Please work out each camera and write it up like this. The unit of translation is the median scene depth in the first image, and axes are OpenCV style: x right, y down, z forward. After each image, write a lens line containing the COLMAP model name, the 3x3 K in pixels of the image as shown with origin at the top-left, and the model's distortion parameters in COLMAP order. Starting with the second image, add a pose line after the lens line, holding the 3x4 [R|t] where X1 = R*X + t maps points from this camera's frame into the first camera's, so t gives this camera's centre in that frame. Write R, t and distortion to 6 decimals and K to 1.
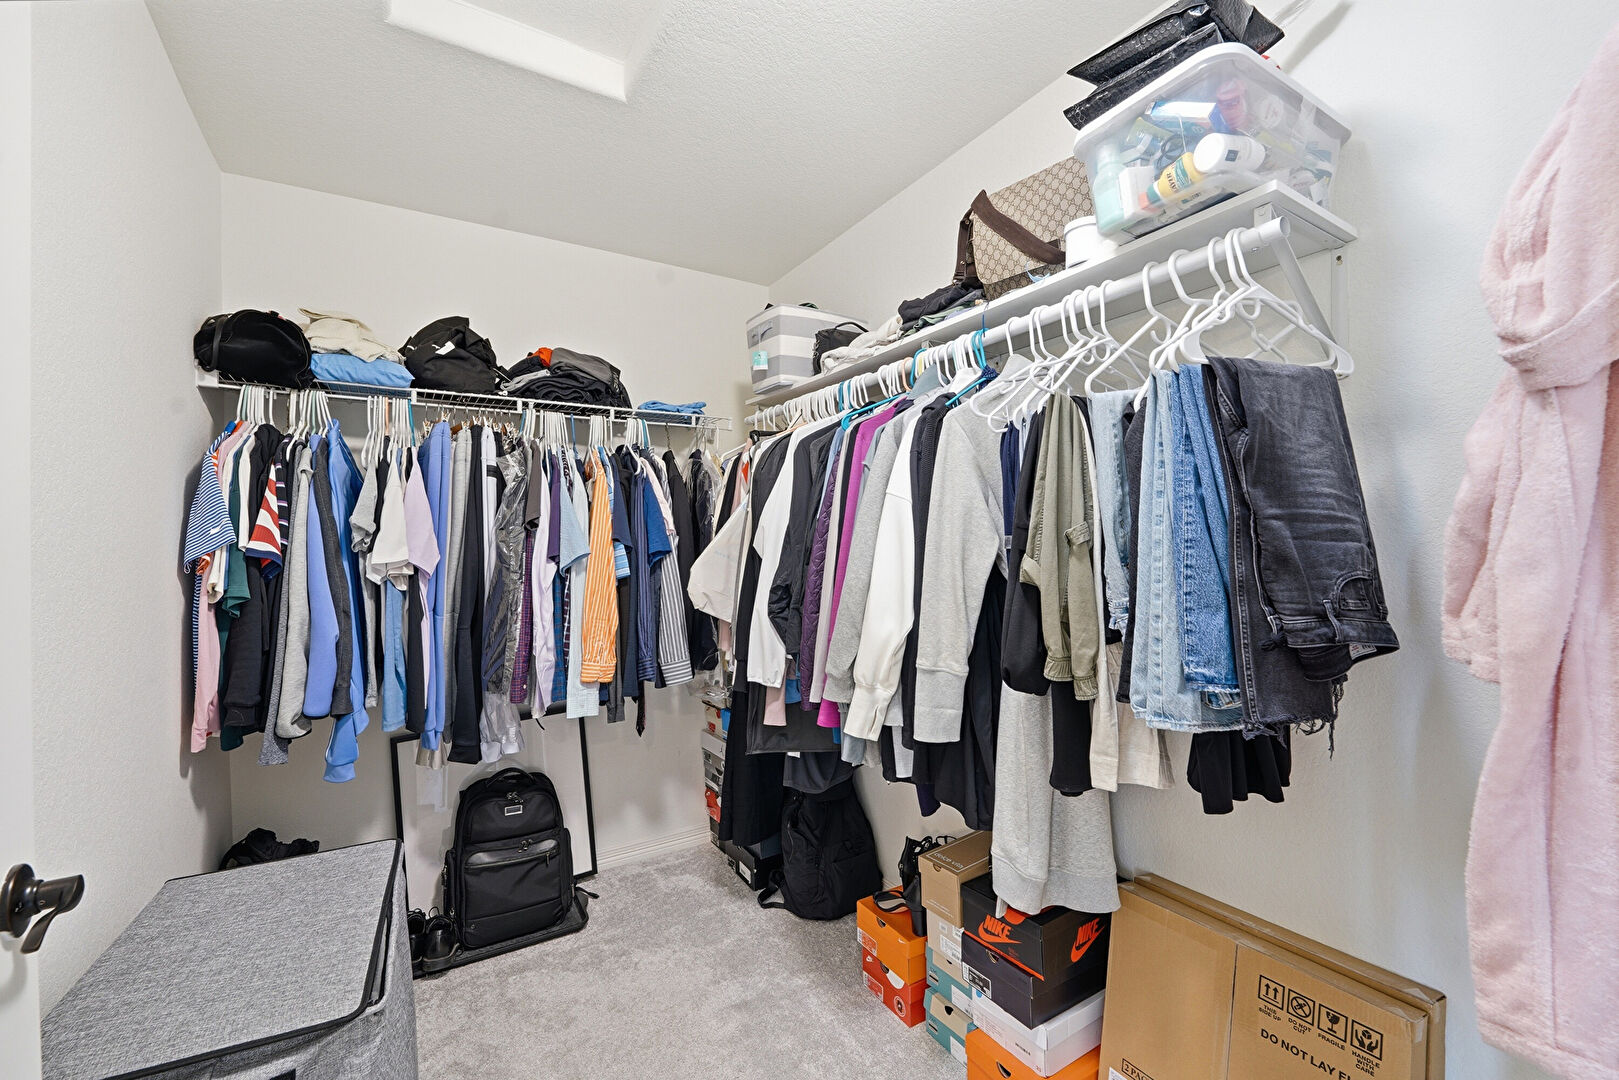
lens RADIAL K [[668.9, 0, 809.5], [0, 668.9, 540.0], [0, 0, 1]] dist [-0.002147, -0.006915]
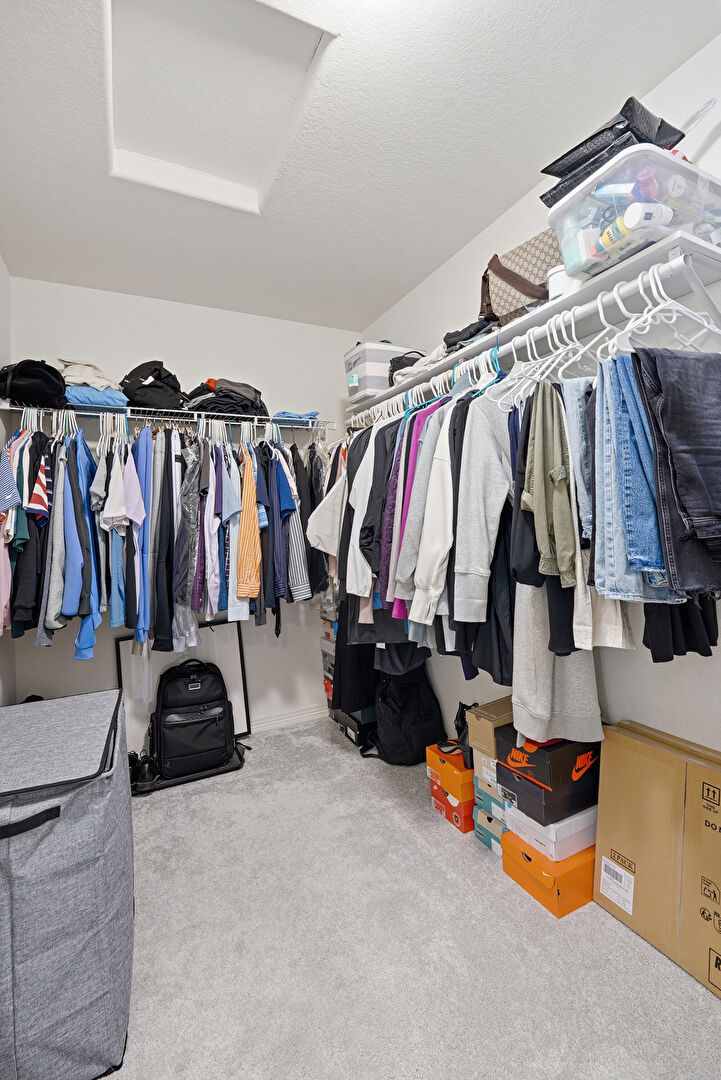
lens RADIAL K [[482.2, 0, 364.5], [0, 482.2, 505.0], [0, 0, 1]] dist [-0.000610, -0.009970]
pose [[0.996497, -0.024891, -0.079838, 0.040805], [0.022240, 0.999177, -0.033927, 0.061246], [0.080617, 0.032032, 0.996230, -0.070402]]
